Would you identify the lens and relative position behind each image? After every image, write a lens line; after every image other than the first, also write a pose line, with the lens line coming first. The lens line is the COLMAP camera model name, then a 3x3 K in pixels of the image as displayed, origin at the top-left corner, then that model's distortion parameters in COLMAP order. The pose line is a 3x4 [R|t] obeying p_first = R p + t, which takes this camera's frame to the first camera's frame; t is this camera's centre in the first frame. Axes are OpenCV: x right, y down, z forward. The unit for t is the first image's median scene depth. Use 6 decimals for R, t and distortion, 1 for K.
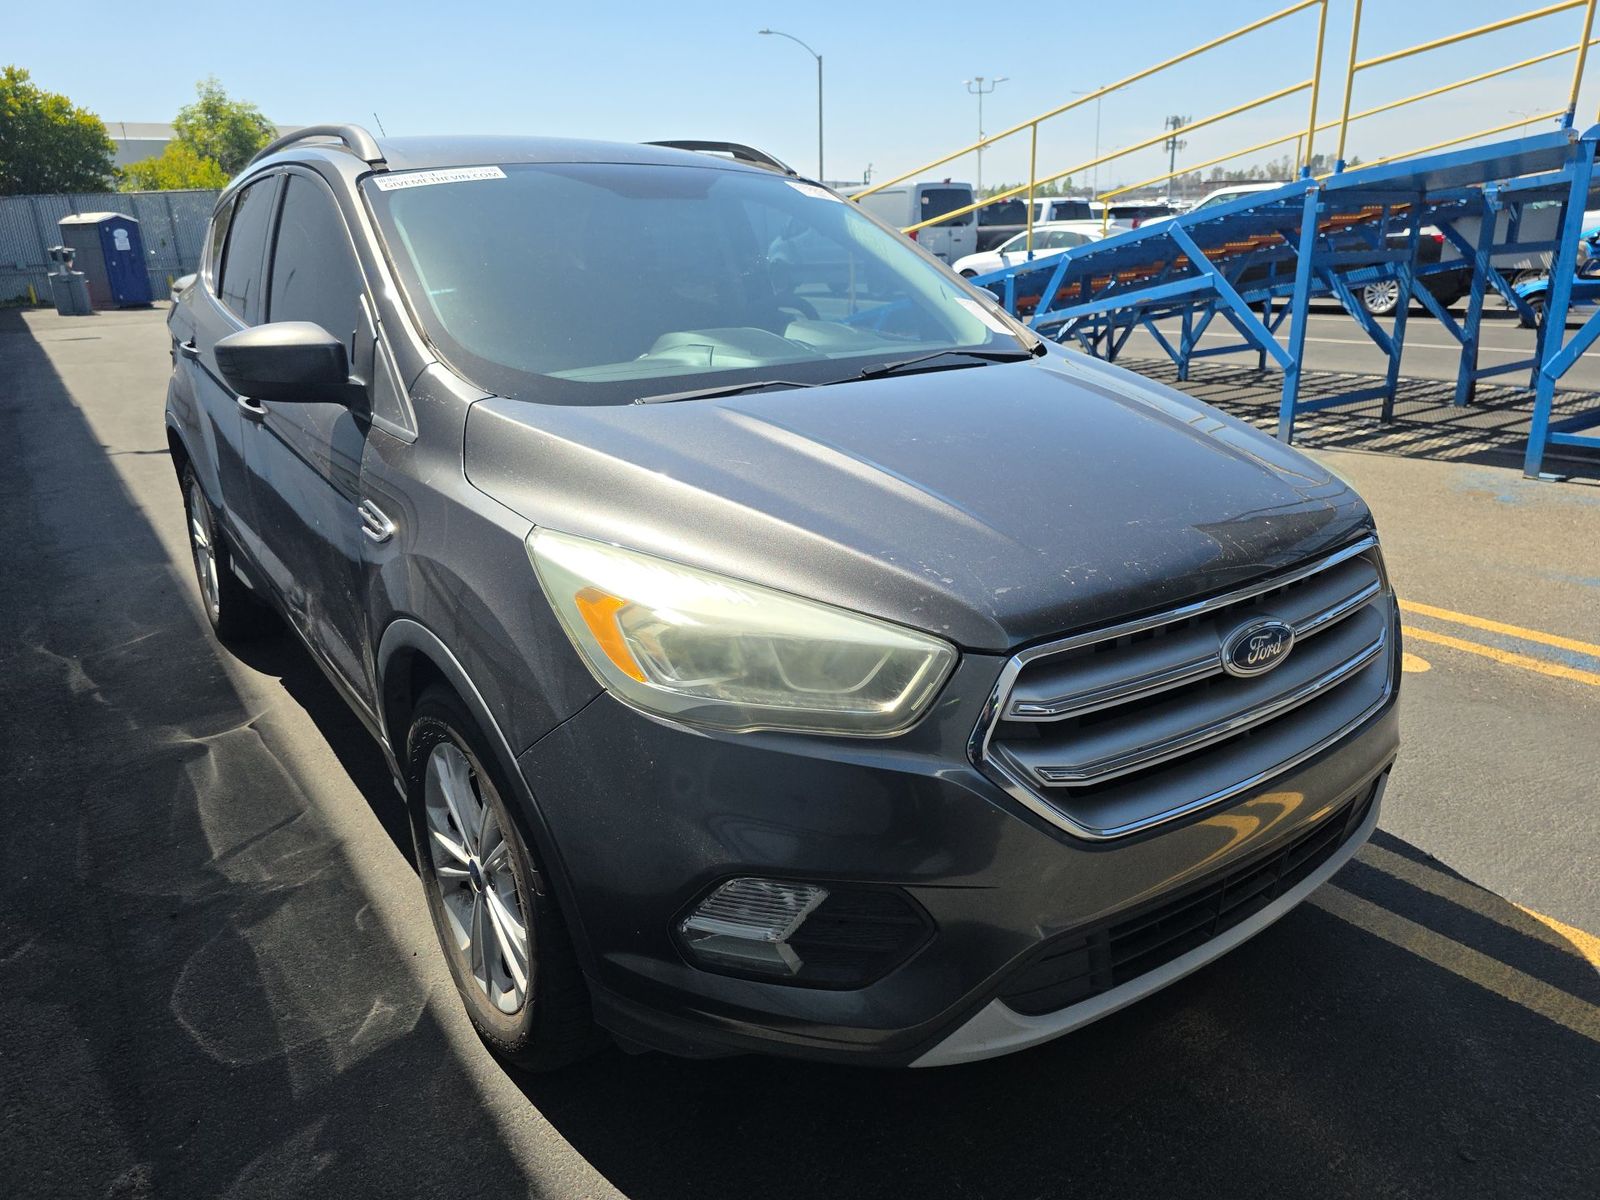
lens RADIAL K [[1073.2, 0, 800.0], [0, 1073.2, 600.0], [0, 0, 1]] dist [0.006101, -0.005414]
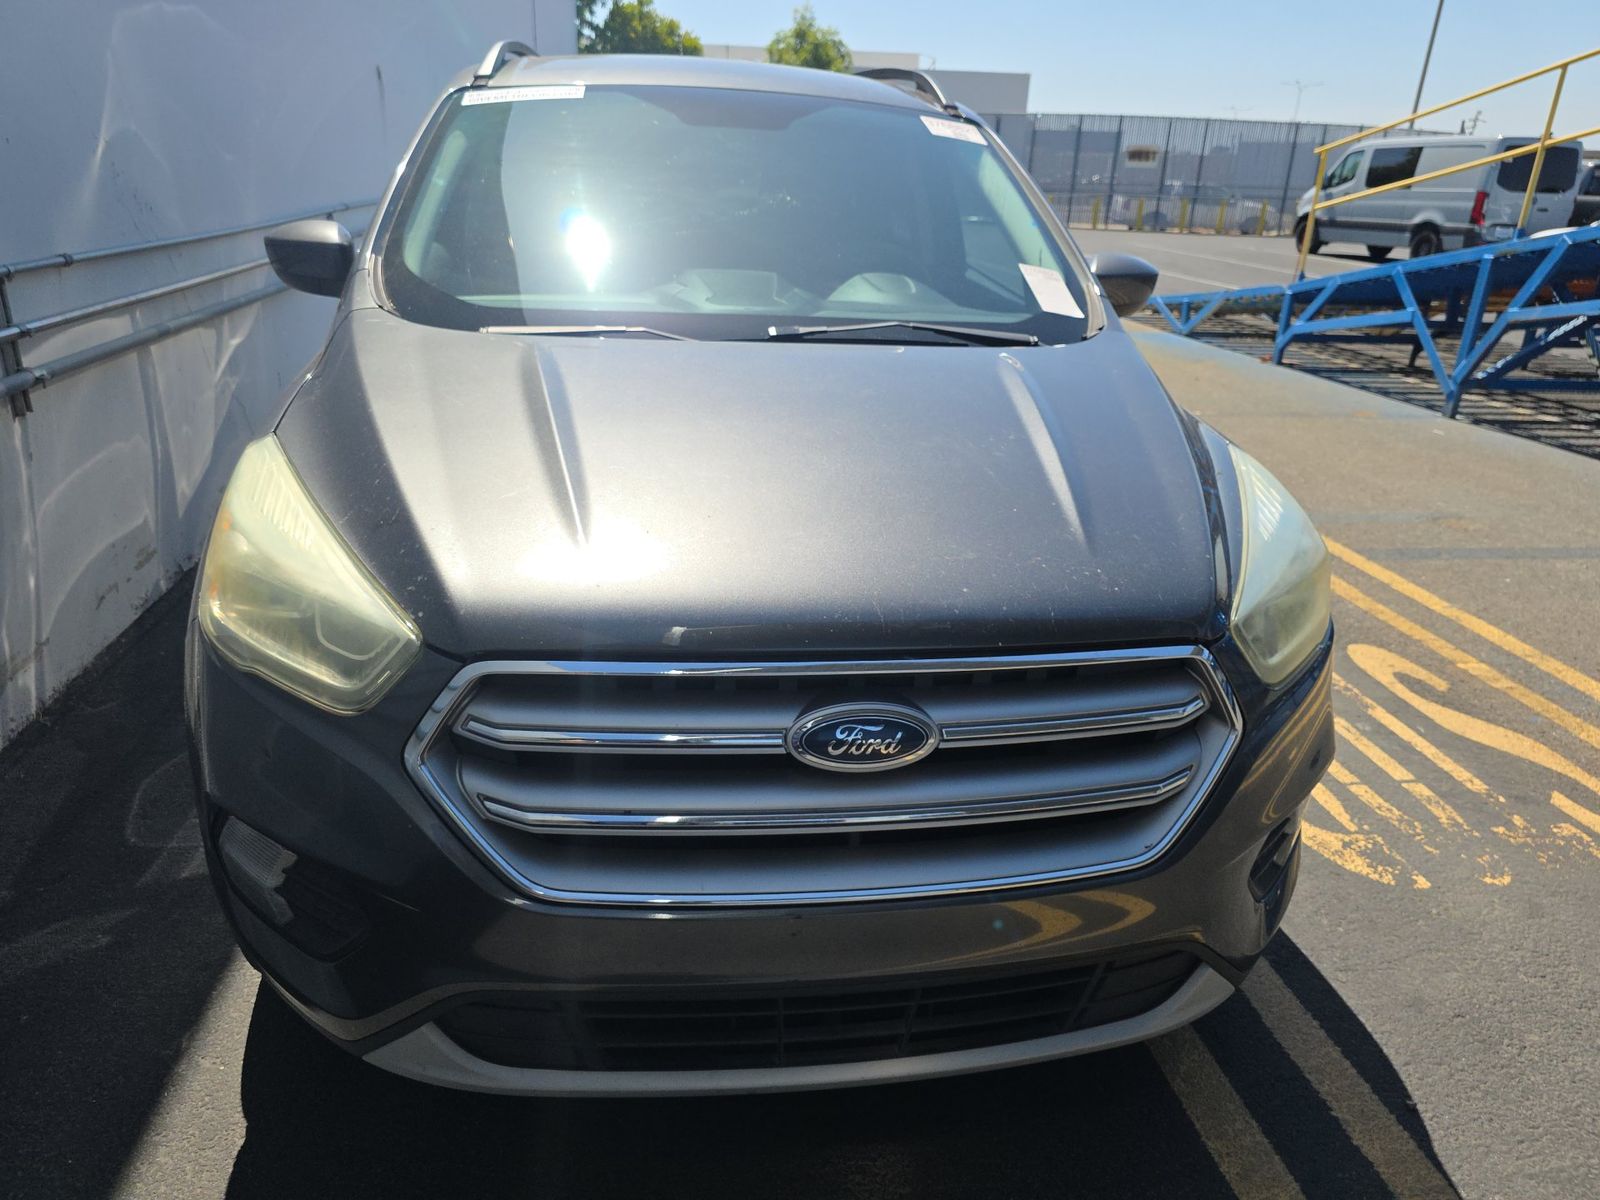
lens RADIAL K [[1074.6, 0, 797.9], [0, 1074.6, 577.4], [0, 0, 1]] dist [0.004688, -0.001533]
pose [[0.888659, 0.219909, -0.402399, 0.334597], [-0.205540, 0.975442, 0.079157, -0.061031], [0.409924, 0.012366, 0.912036, 0.131041]]
